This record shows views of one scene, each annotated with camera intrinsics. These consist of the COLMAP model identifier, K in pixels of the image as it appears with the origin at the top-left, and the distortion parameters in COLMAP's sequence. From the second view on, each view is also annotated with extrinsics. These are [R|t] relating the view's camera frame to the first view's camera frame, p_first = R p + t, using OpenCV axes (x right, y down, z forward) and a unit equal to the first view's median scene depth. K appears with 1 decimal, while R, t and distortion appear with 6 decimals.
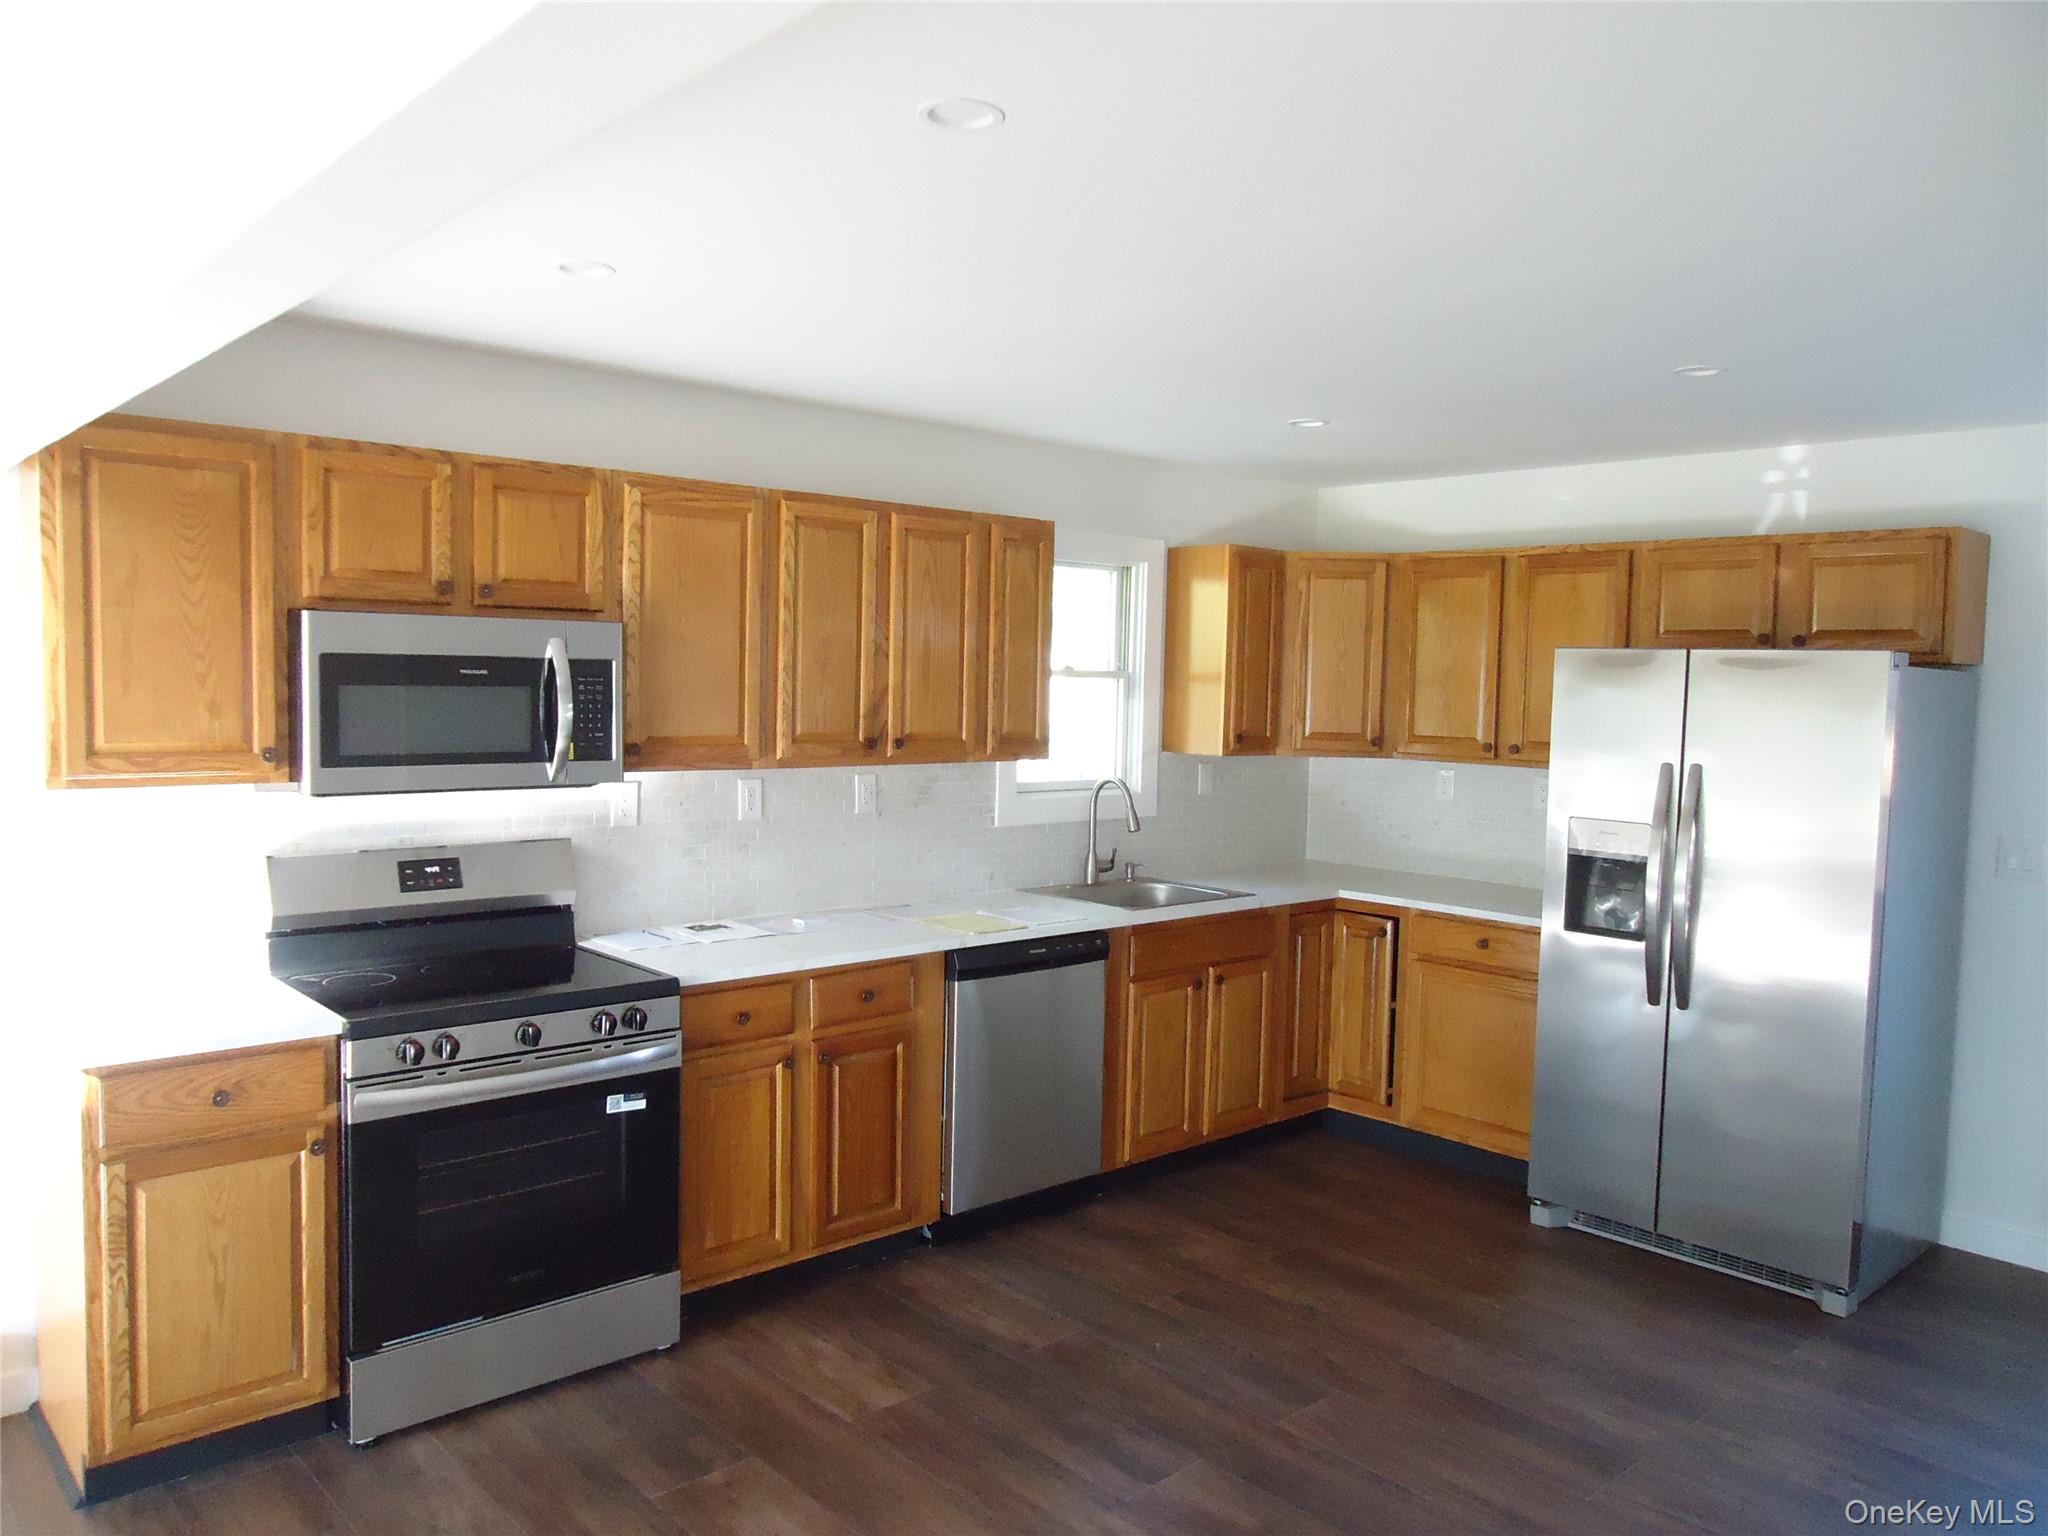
lens RADIAL K [[1475.6, 0, 1024.0], [0, 1475.6, 768.0], [0, 0, 1]] dist [-0.041519, 0.001968]
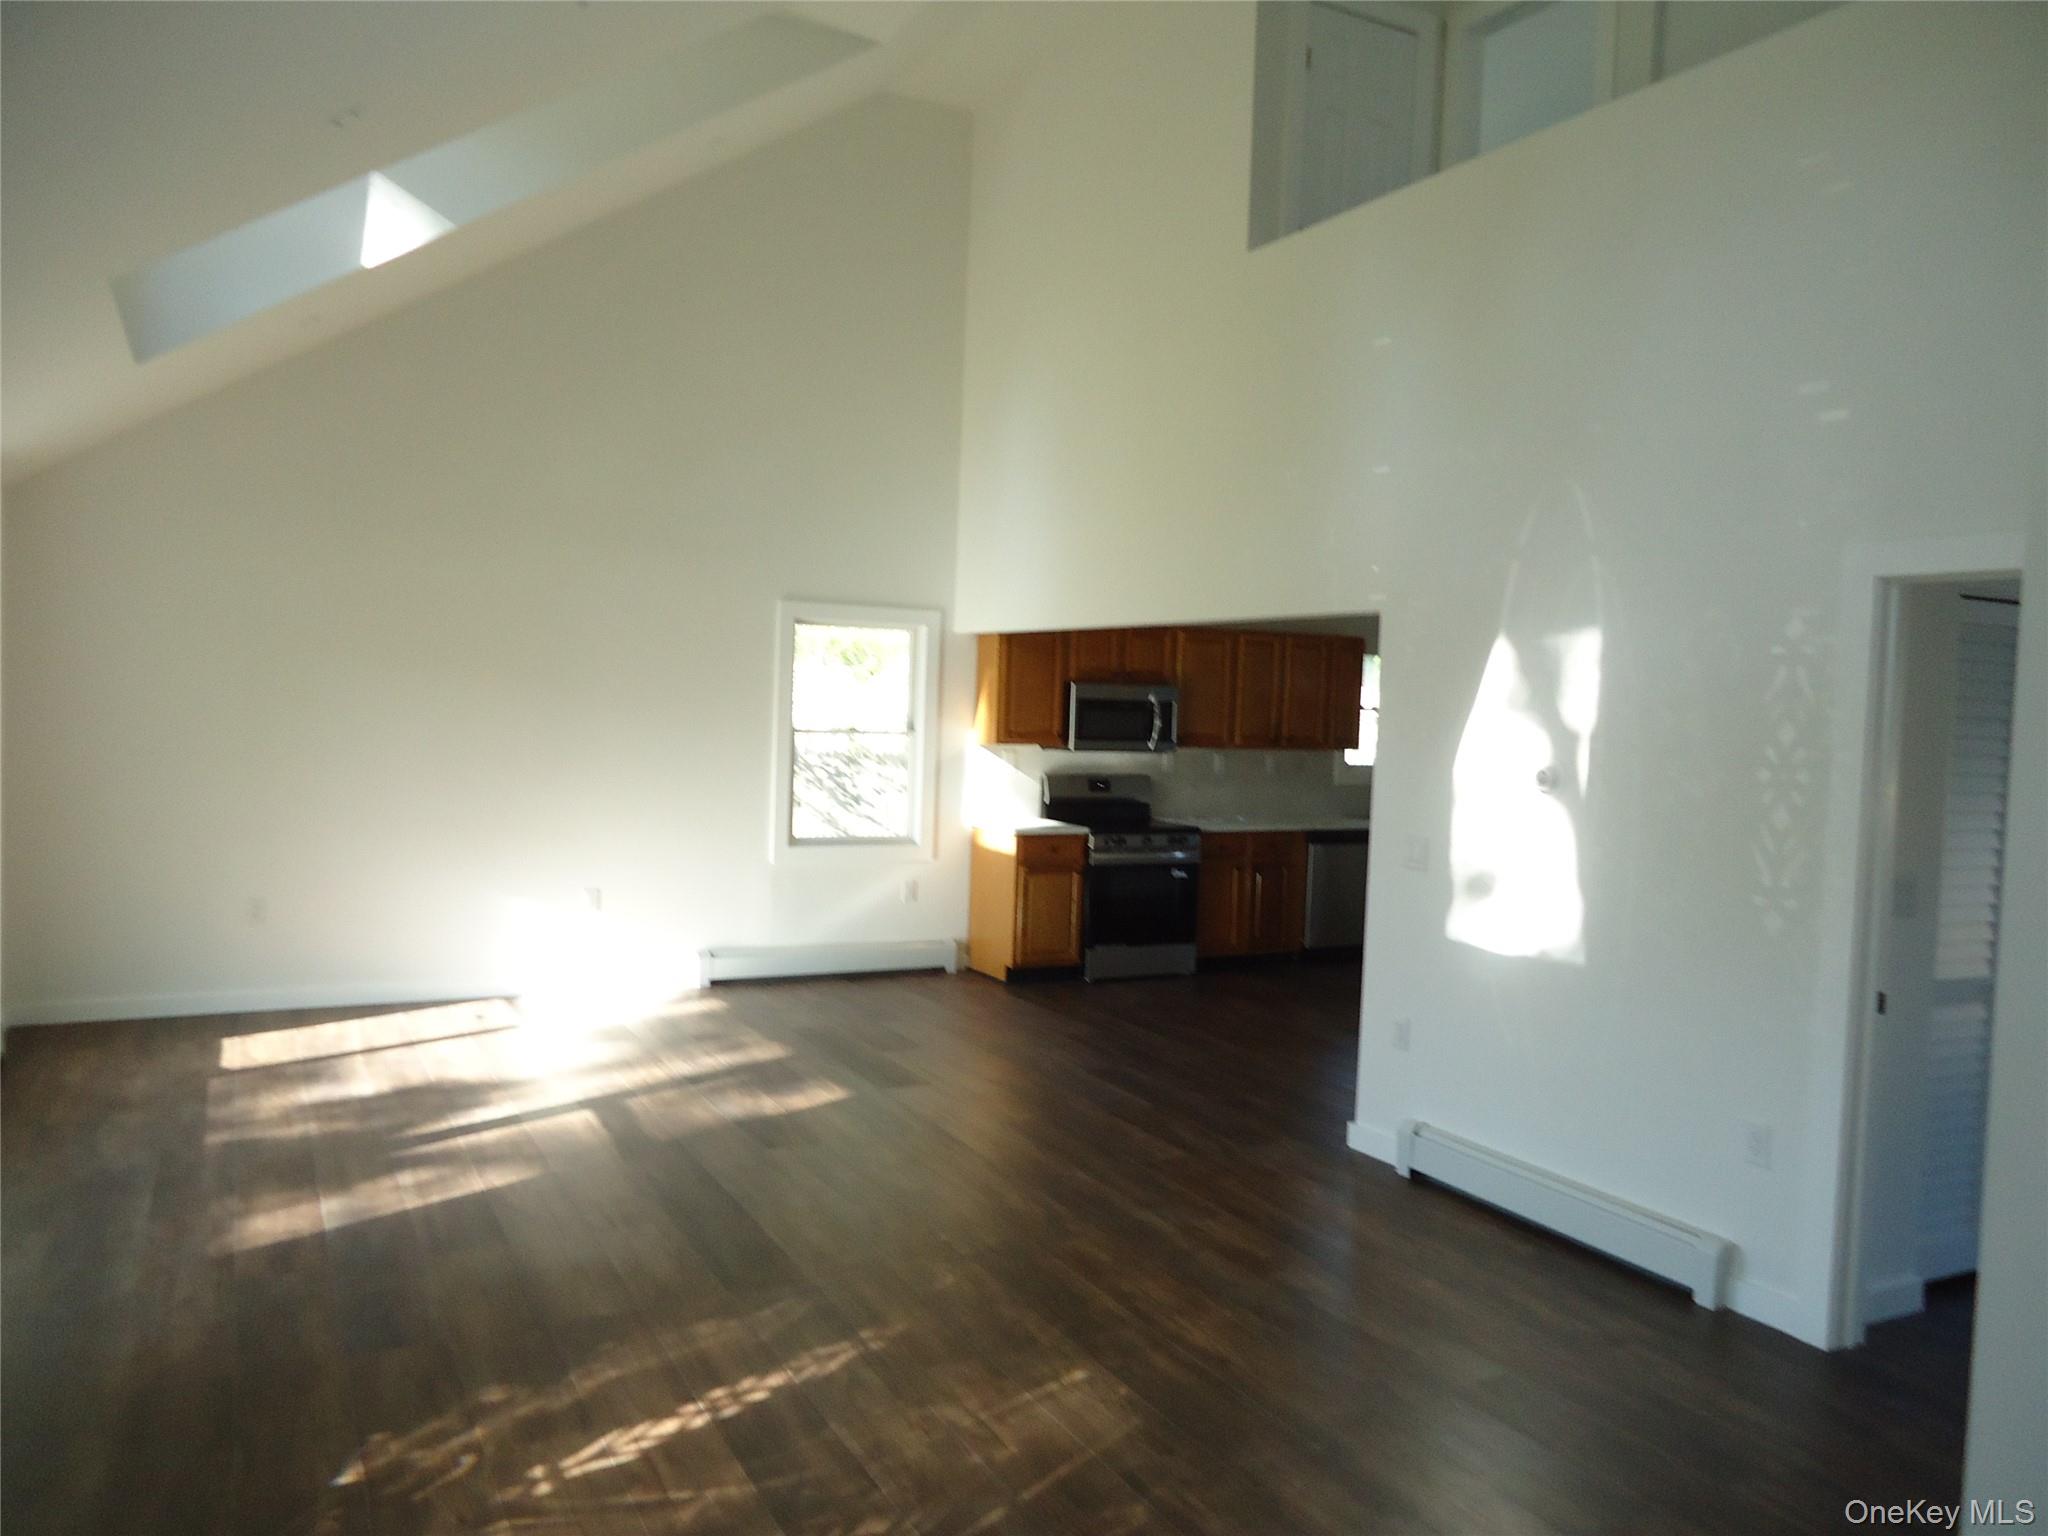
lens RADIAL K [[1475.6, 0, 1024.0], [0, 1475.6, 768.0], [0, 0, 1]] dist [-0.041519, 0.001968]
pose [[0.968725, 0.024425, -0.246934, 0.095410], [-0.029607, 0.999412, -0.017292, 0.090395], [0.246366, 0.024062, 0.968878, -1.503453]]
